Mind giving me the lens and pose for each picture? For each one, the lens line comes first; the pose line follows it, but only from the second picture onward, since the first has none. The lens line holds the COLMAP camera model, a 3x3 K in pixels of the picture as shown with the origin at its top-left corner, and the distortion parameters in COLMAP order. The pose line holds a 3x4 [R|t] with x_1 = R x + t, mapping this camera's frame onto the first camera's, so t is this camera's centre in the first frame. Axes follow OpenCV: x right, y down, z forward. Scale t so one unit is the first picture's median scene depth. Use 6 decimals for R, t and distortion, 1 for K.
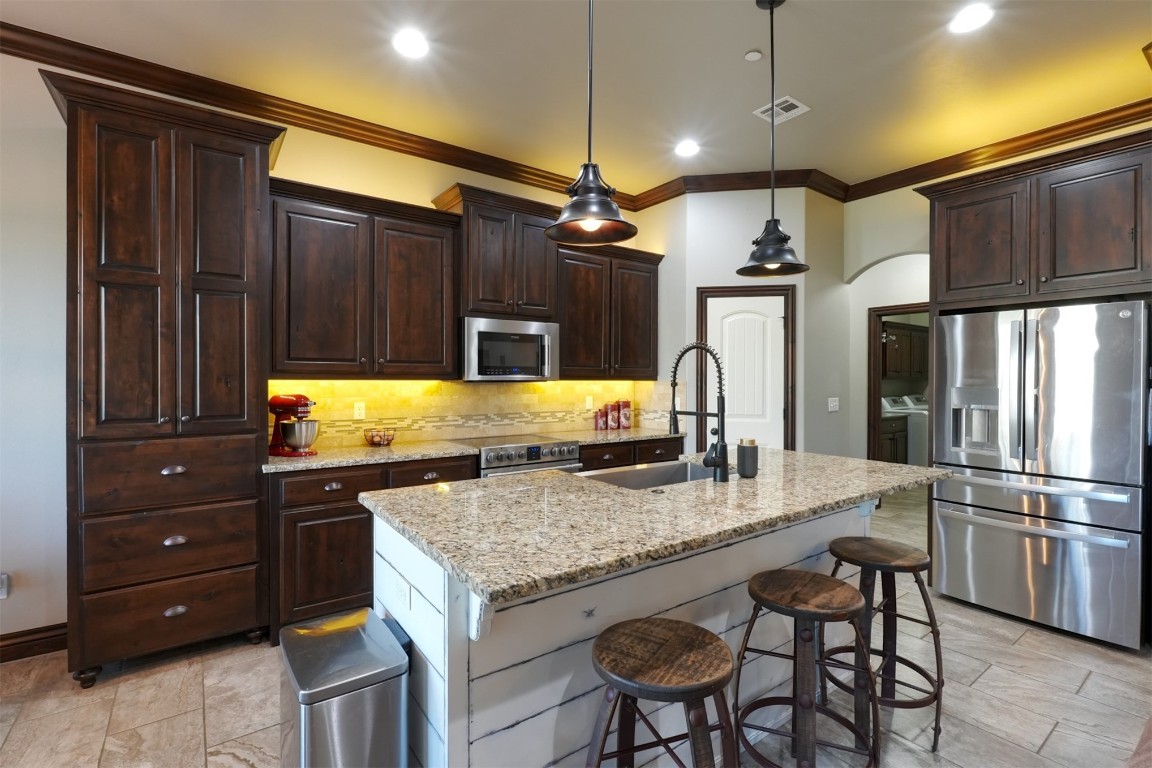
lens RADIAL K [[525.3, 0, 575.7], [0, 525.3, 381.3], [0, 0, 1]] dist [-0.005402, -0.000289]
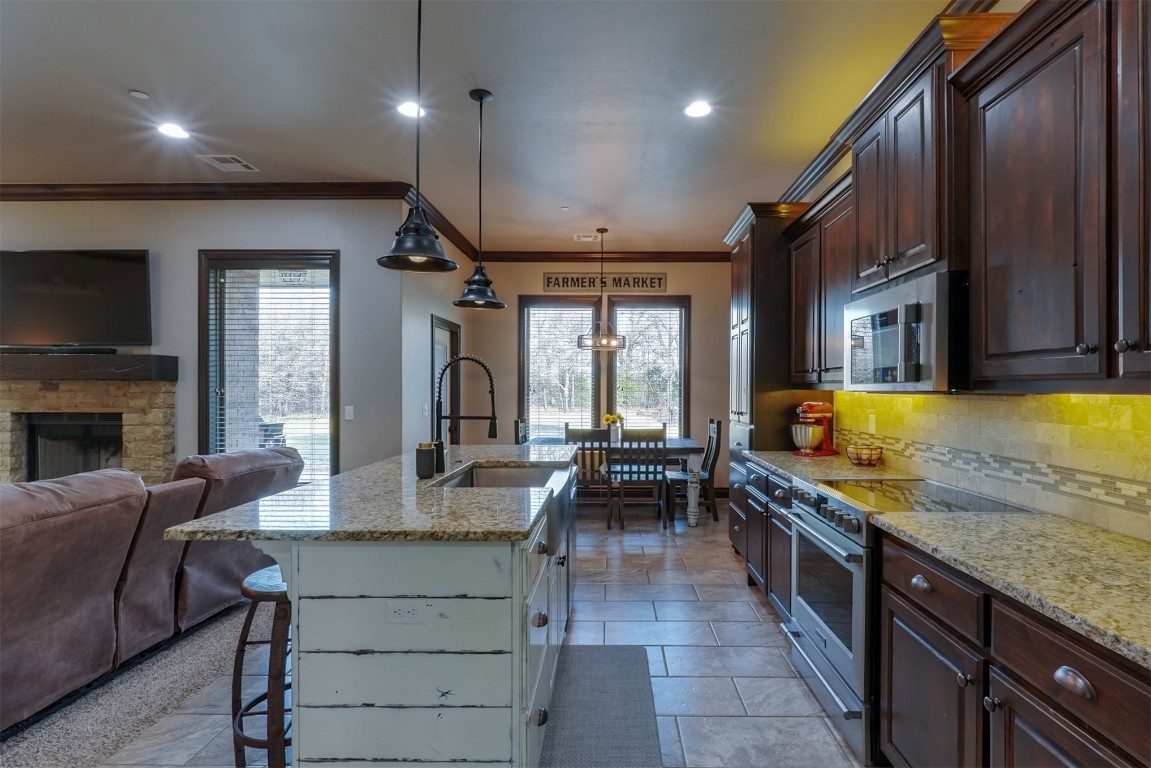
lens RADIAL K [[544.1, 0, 606.6], [0, 544.1, 389.0], [0, 0, 1]] dist [-0.004387, -0.000256]
pose [[-0.593514, -0.003171, -0.804817, 0.533777], [-0.008455, 0.999962, 0.002295, -0.002413], [0.804779, 0.008167, -0.593518, 1.042011]]
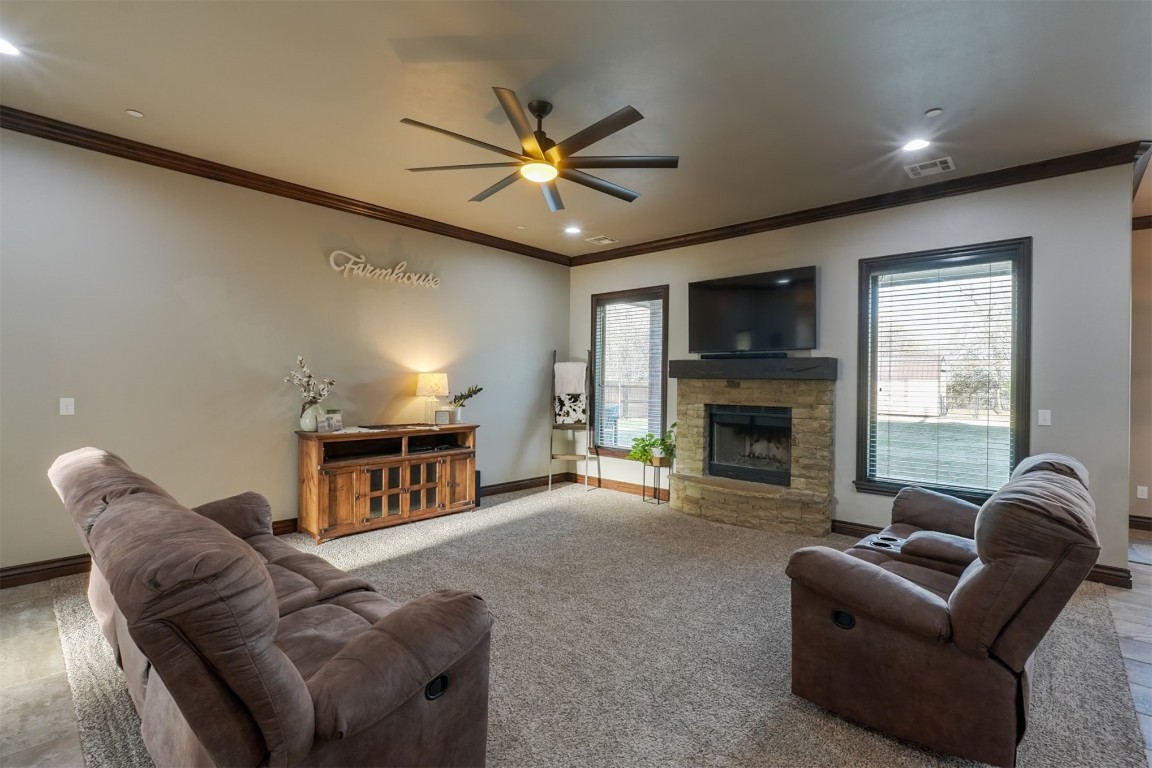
lens RADIAL K [[525.3, 0, 575.7], [0, 525.3, 381.3], [0, 0, 1]] dist [-0.005402, -0.000289]
pose [[-0.979372, -0.017436, -0.201311, 0.994423], [-0.018137, 0.999834, 0.001641, 0.001736], [0.201249, 0.005258, -0.979526, 0.712959]]
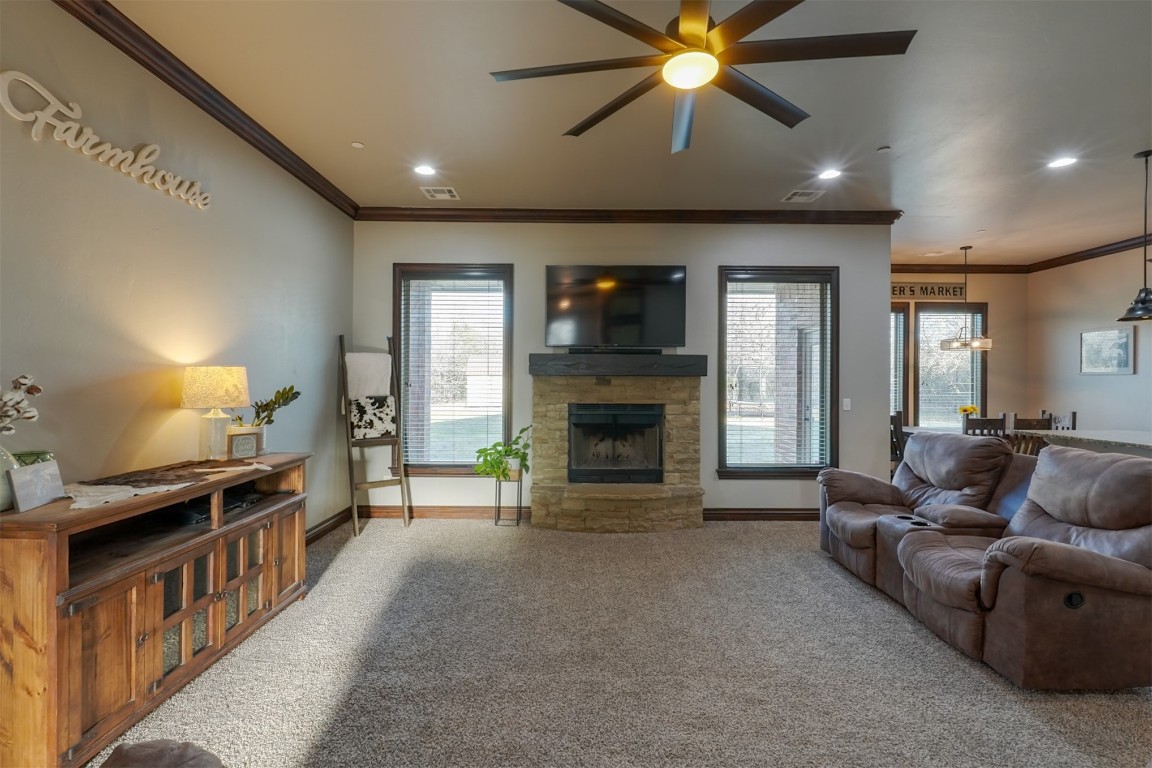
lens RADIAL K [[530.5, 0, 577.2], [0, 530.5, 379.7], [0, 0, 1]] dist [-0.001554, 0.000088]
pose [[-0.580315, -0.009950, -0.814332, 1.400077], [-0.011115, 0.999929, -0.004296, 0.006484], [0.814317, 0.006558, -0.580384, 0.148753]]
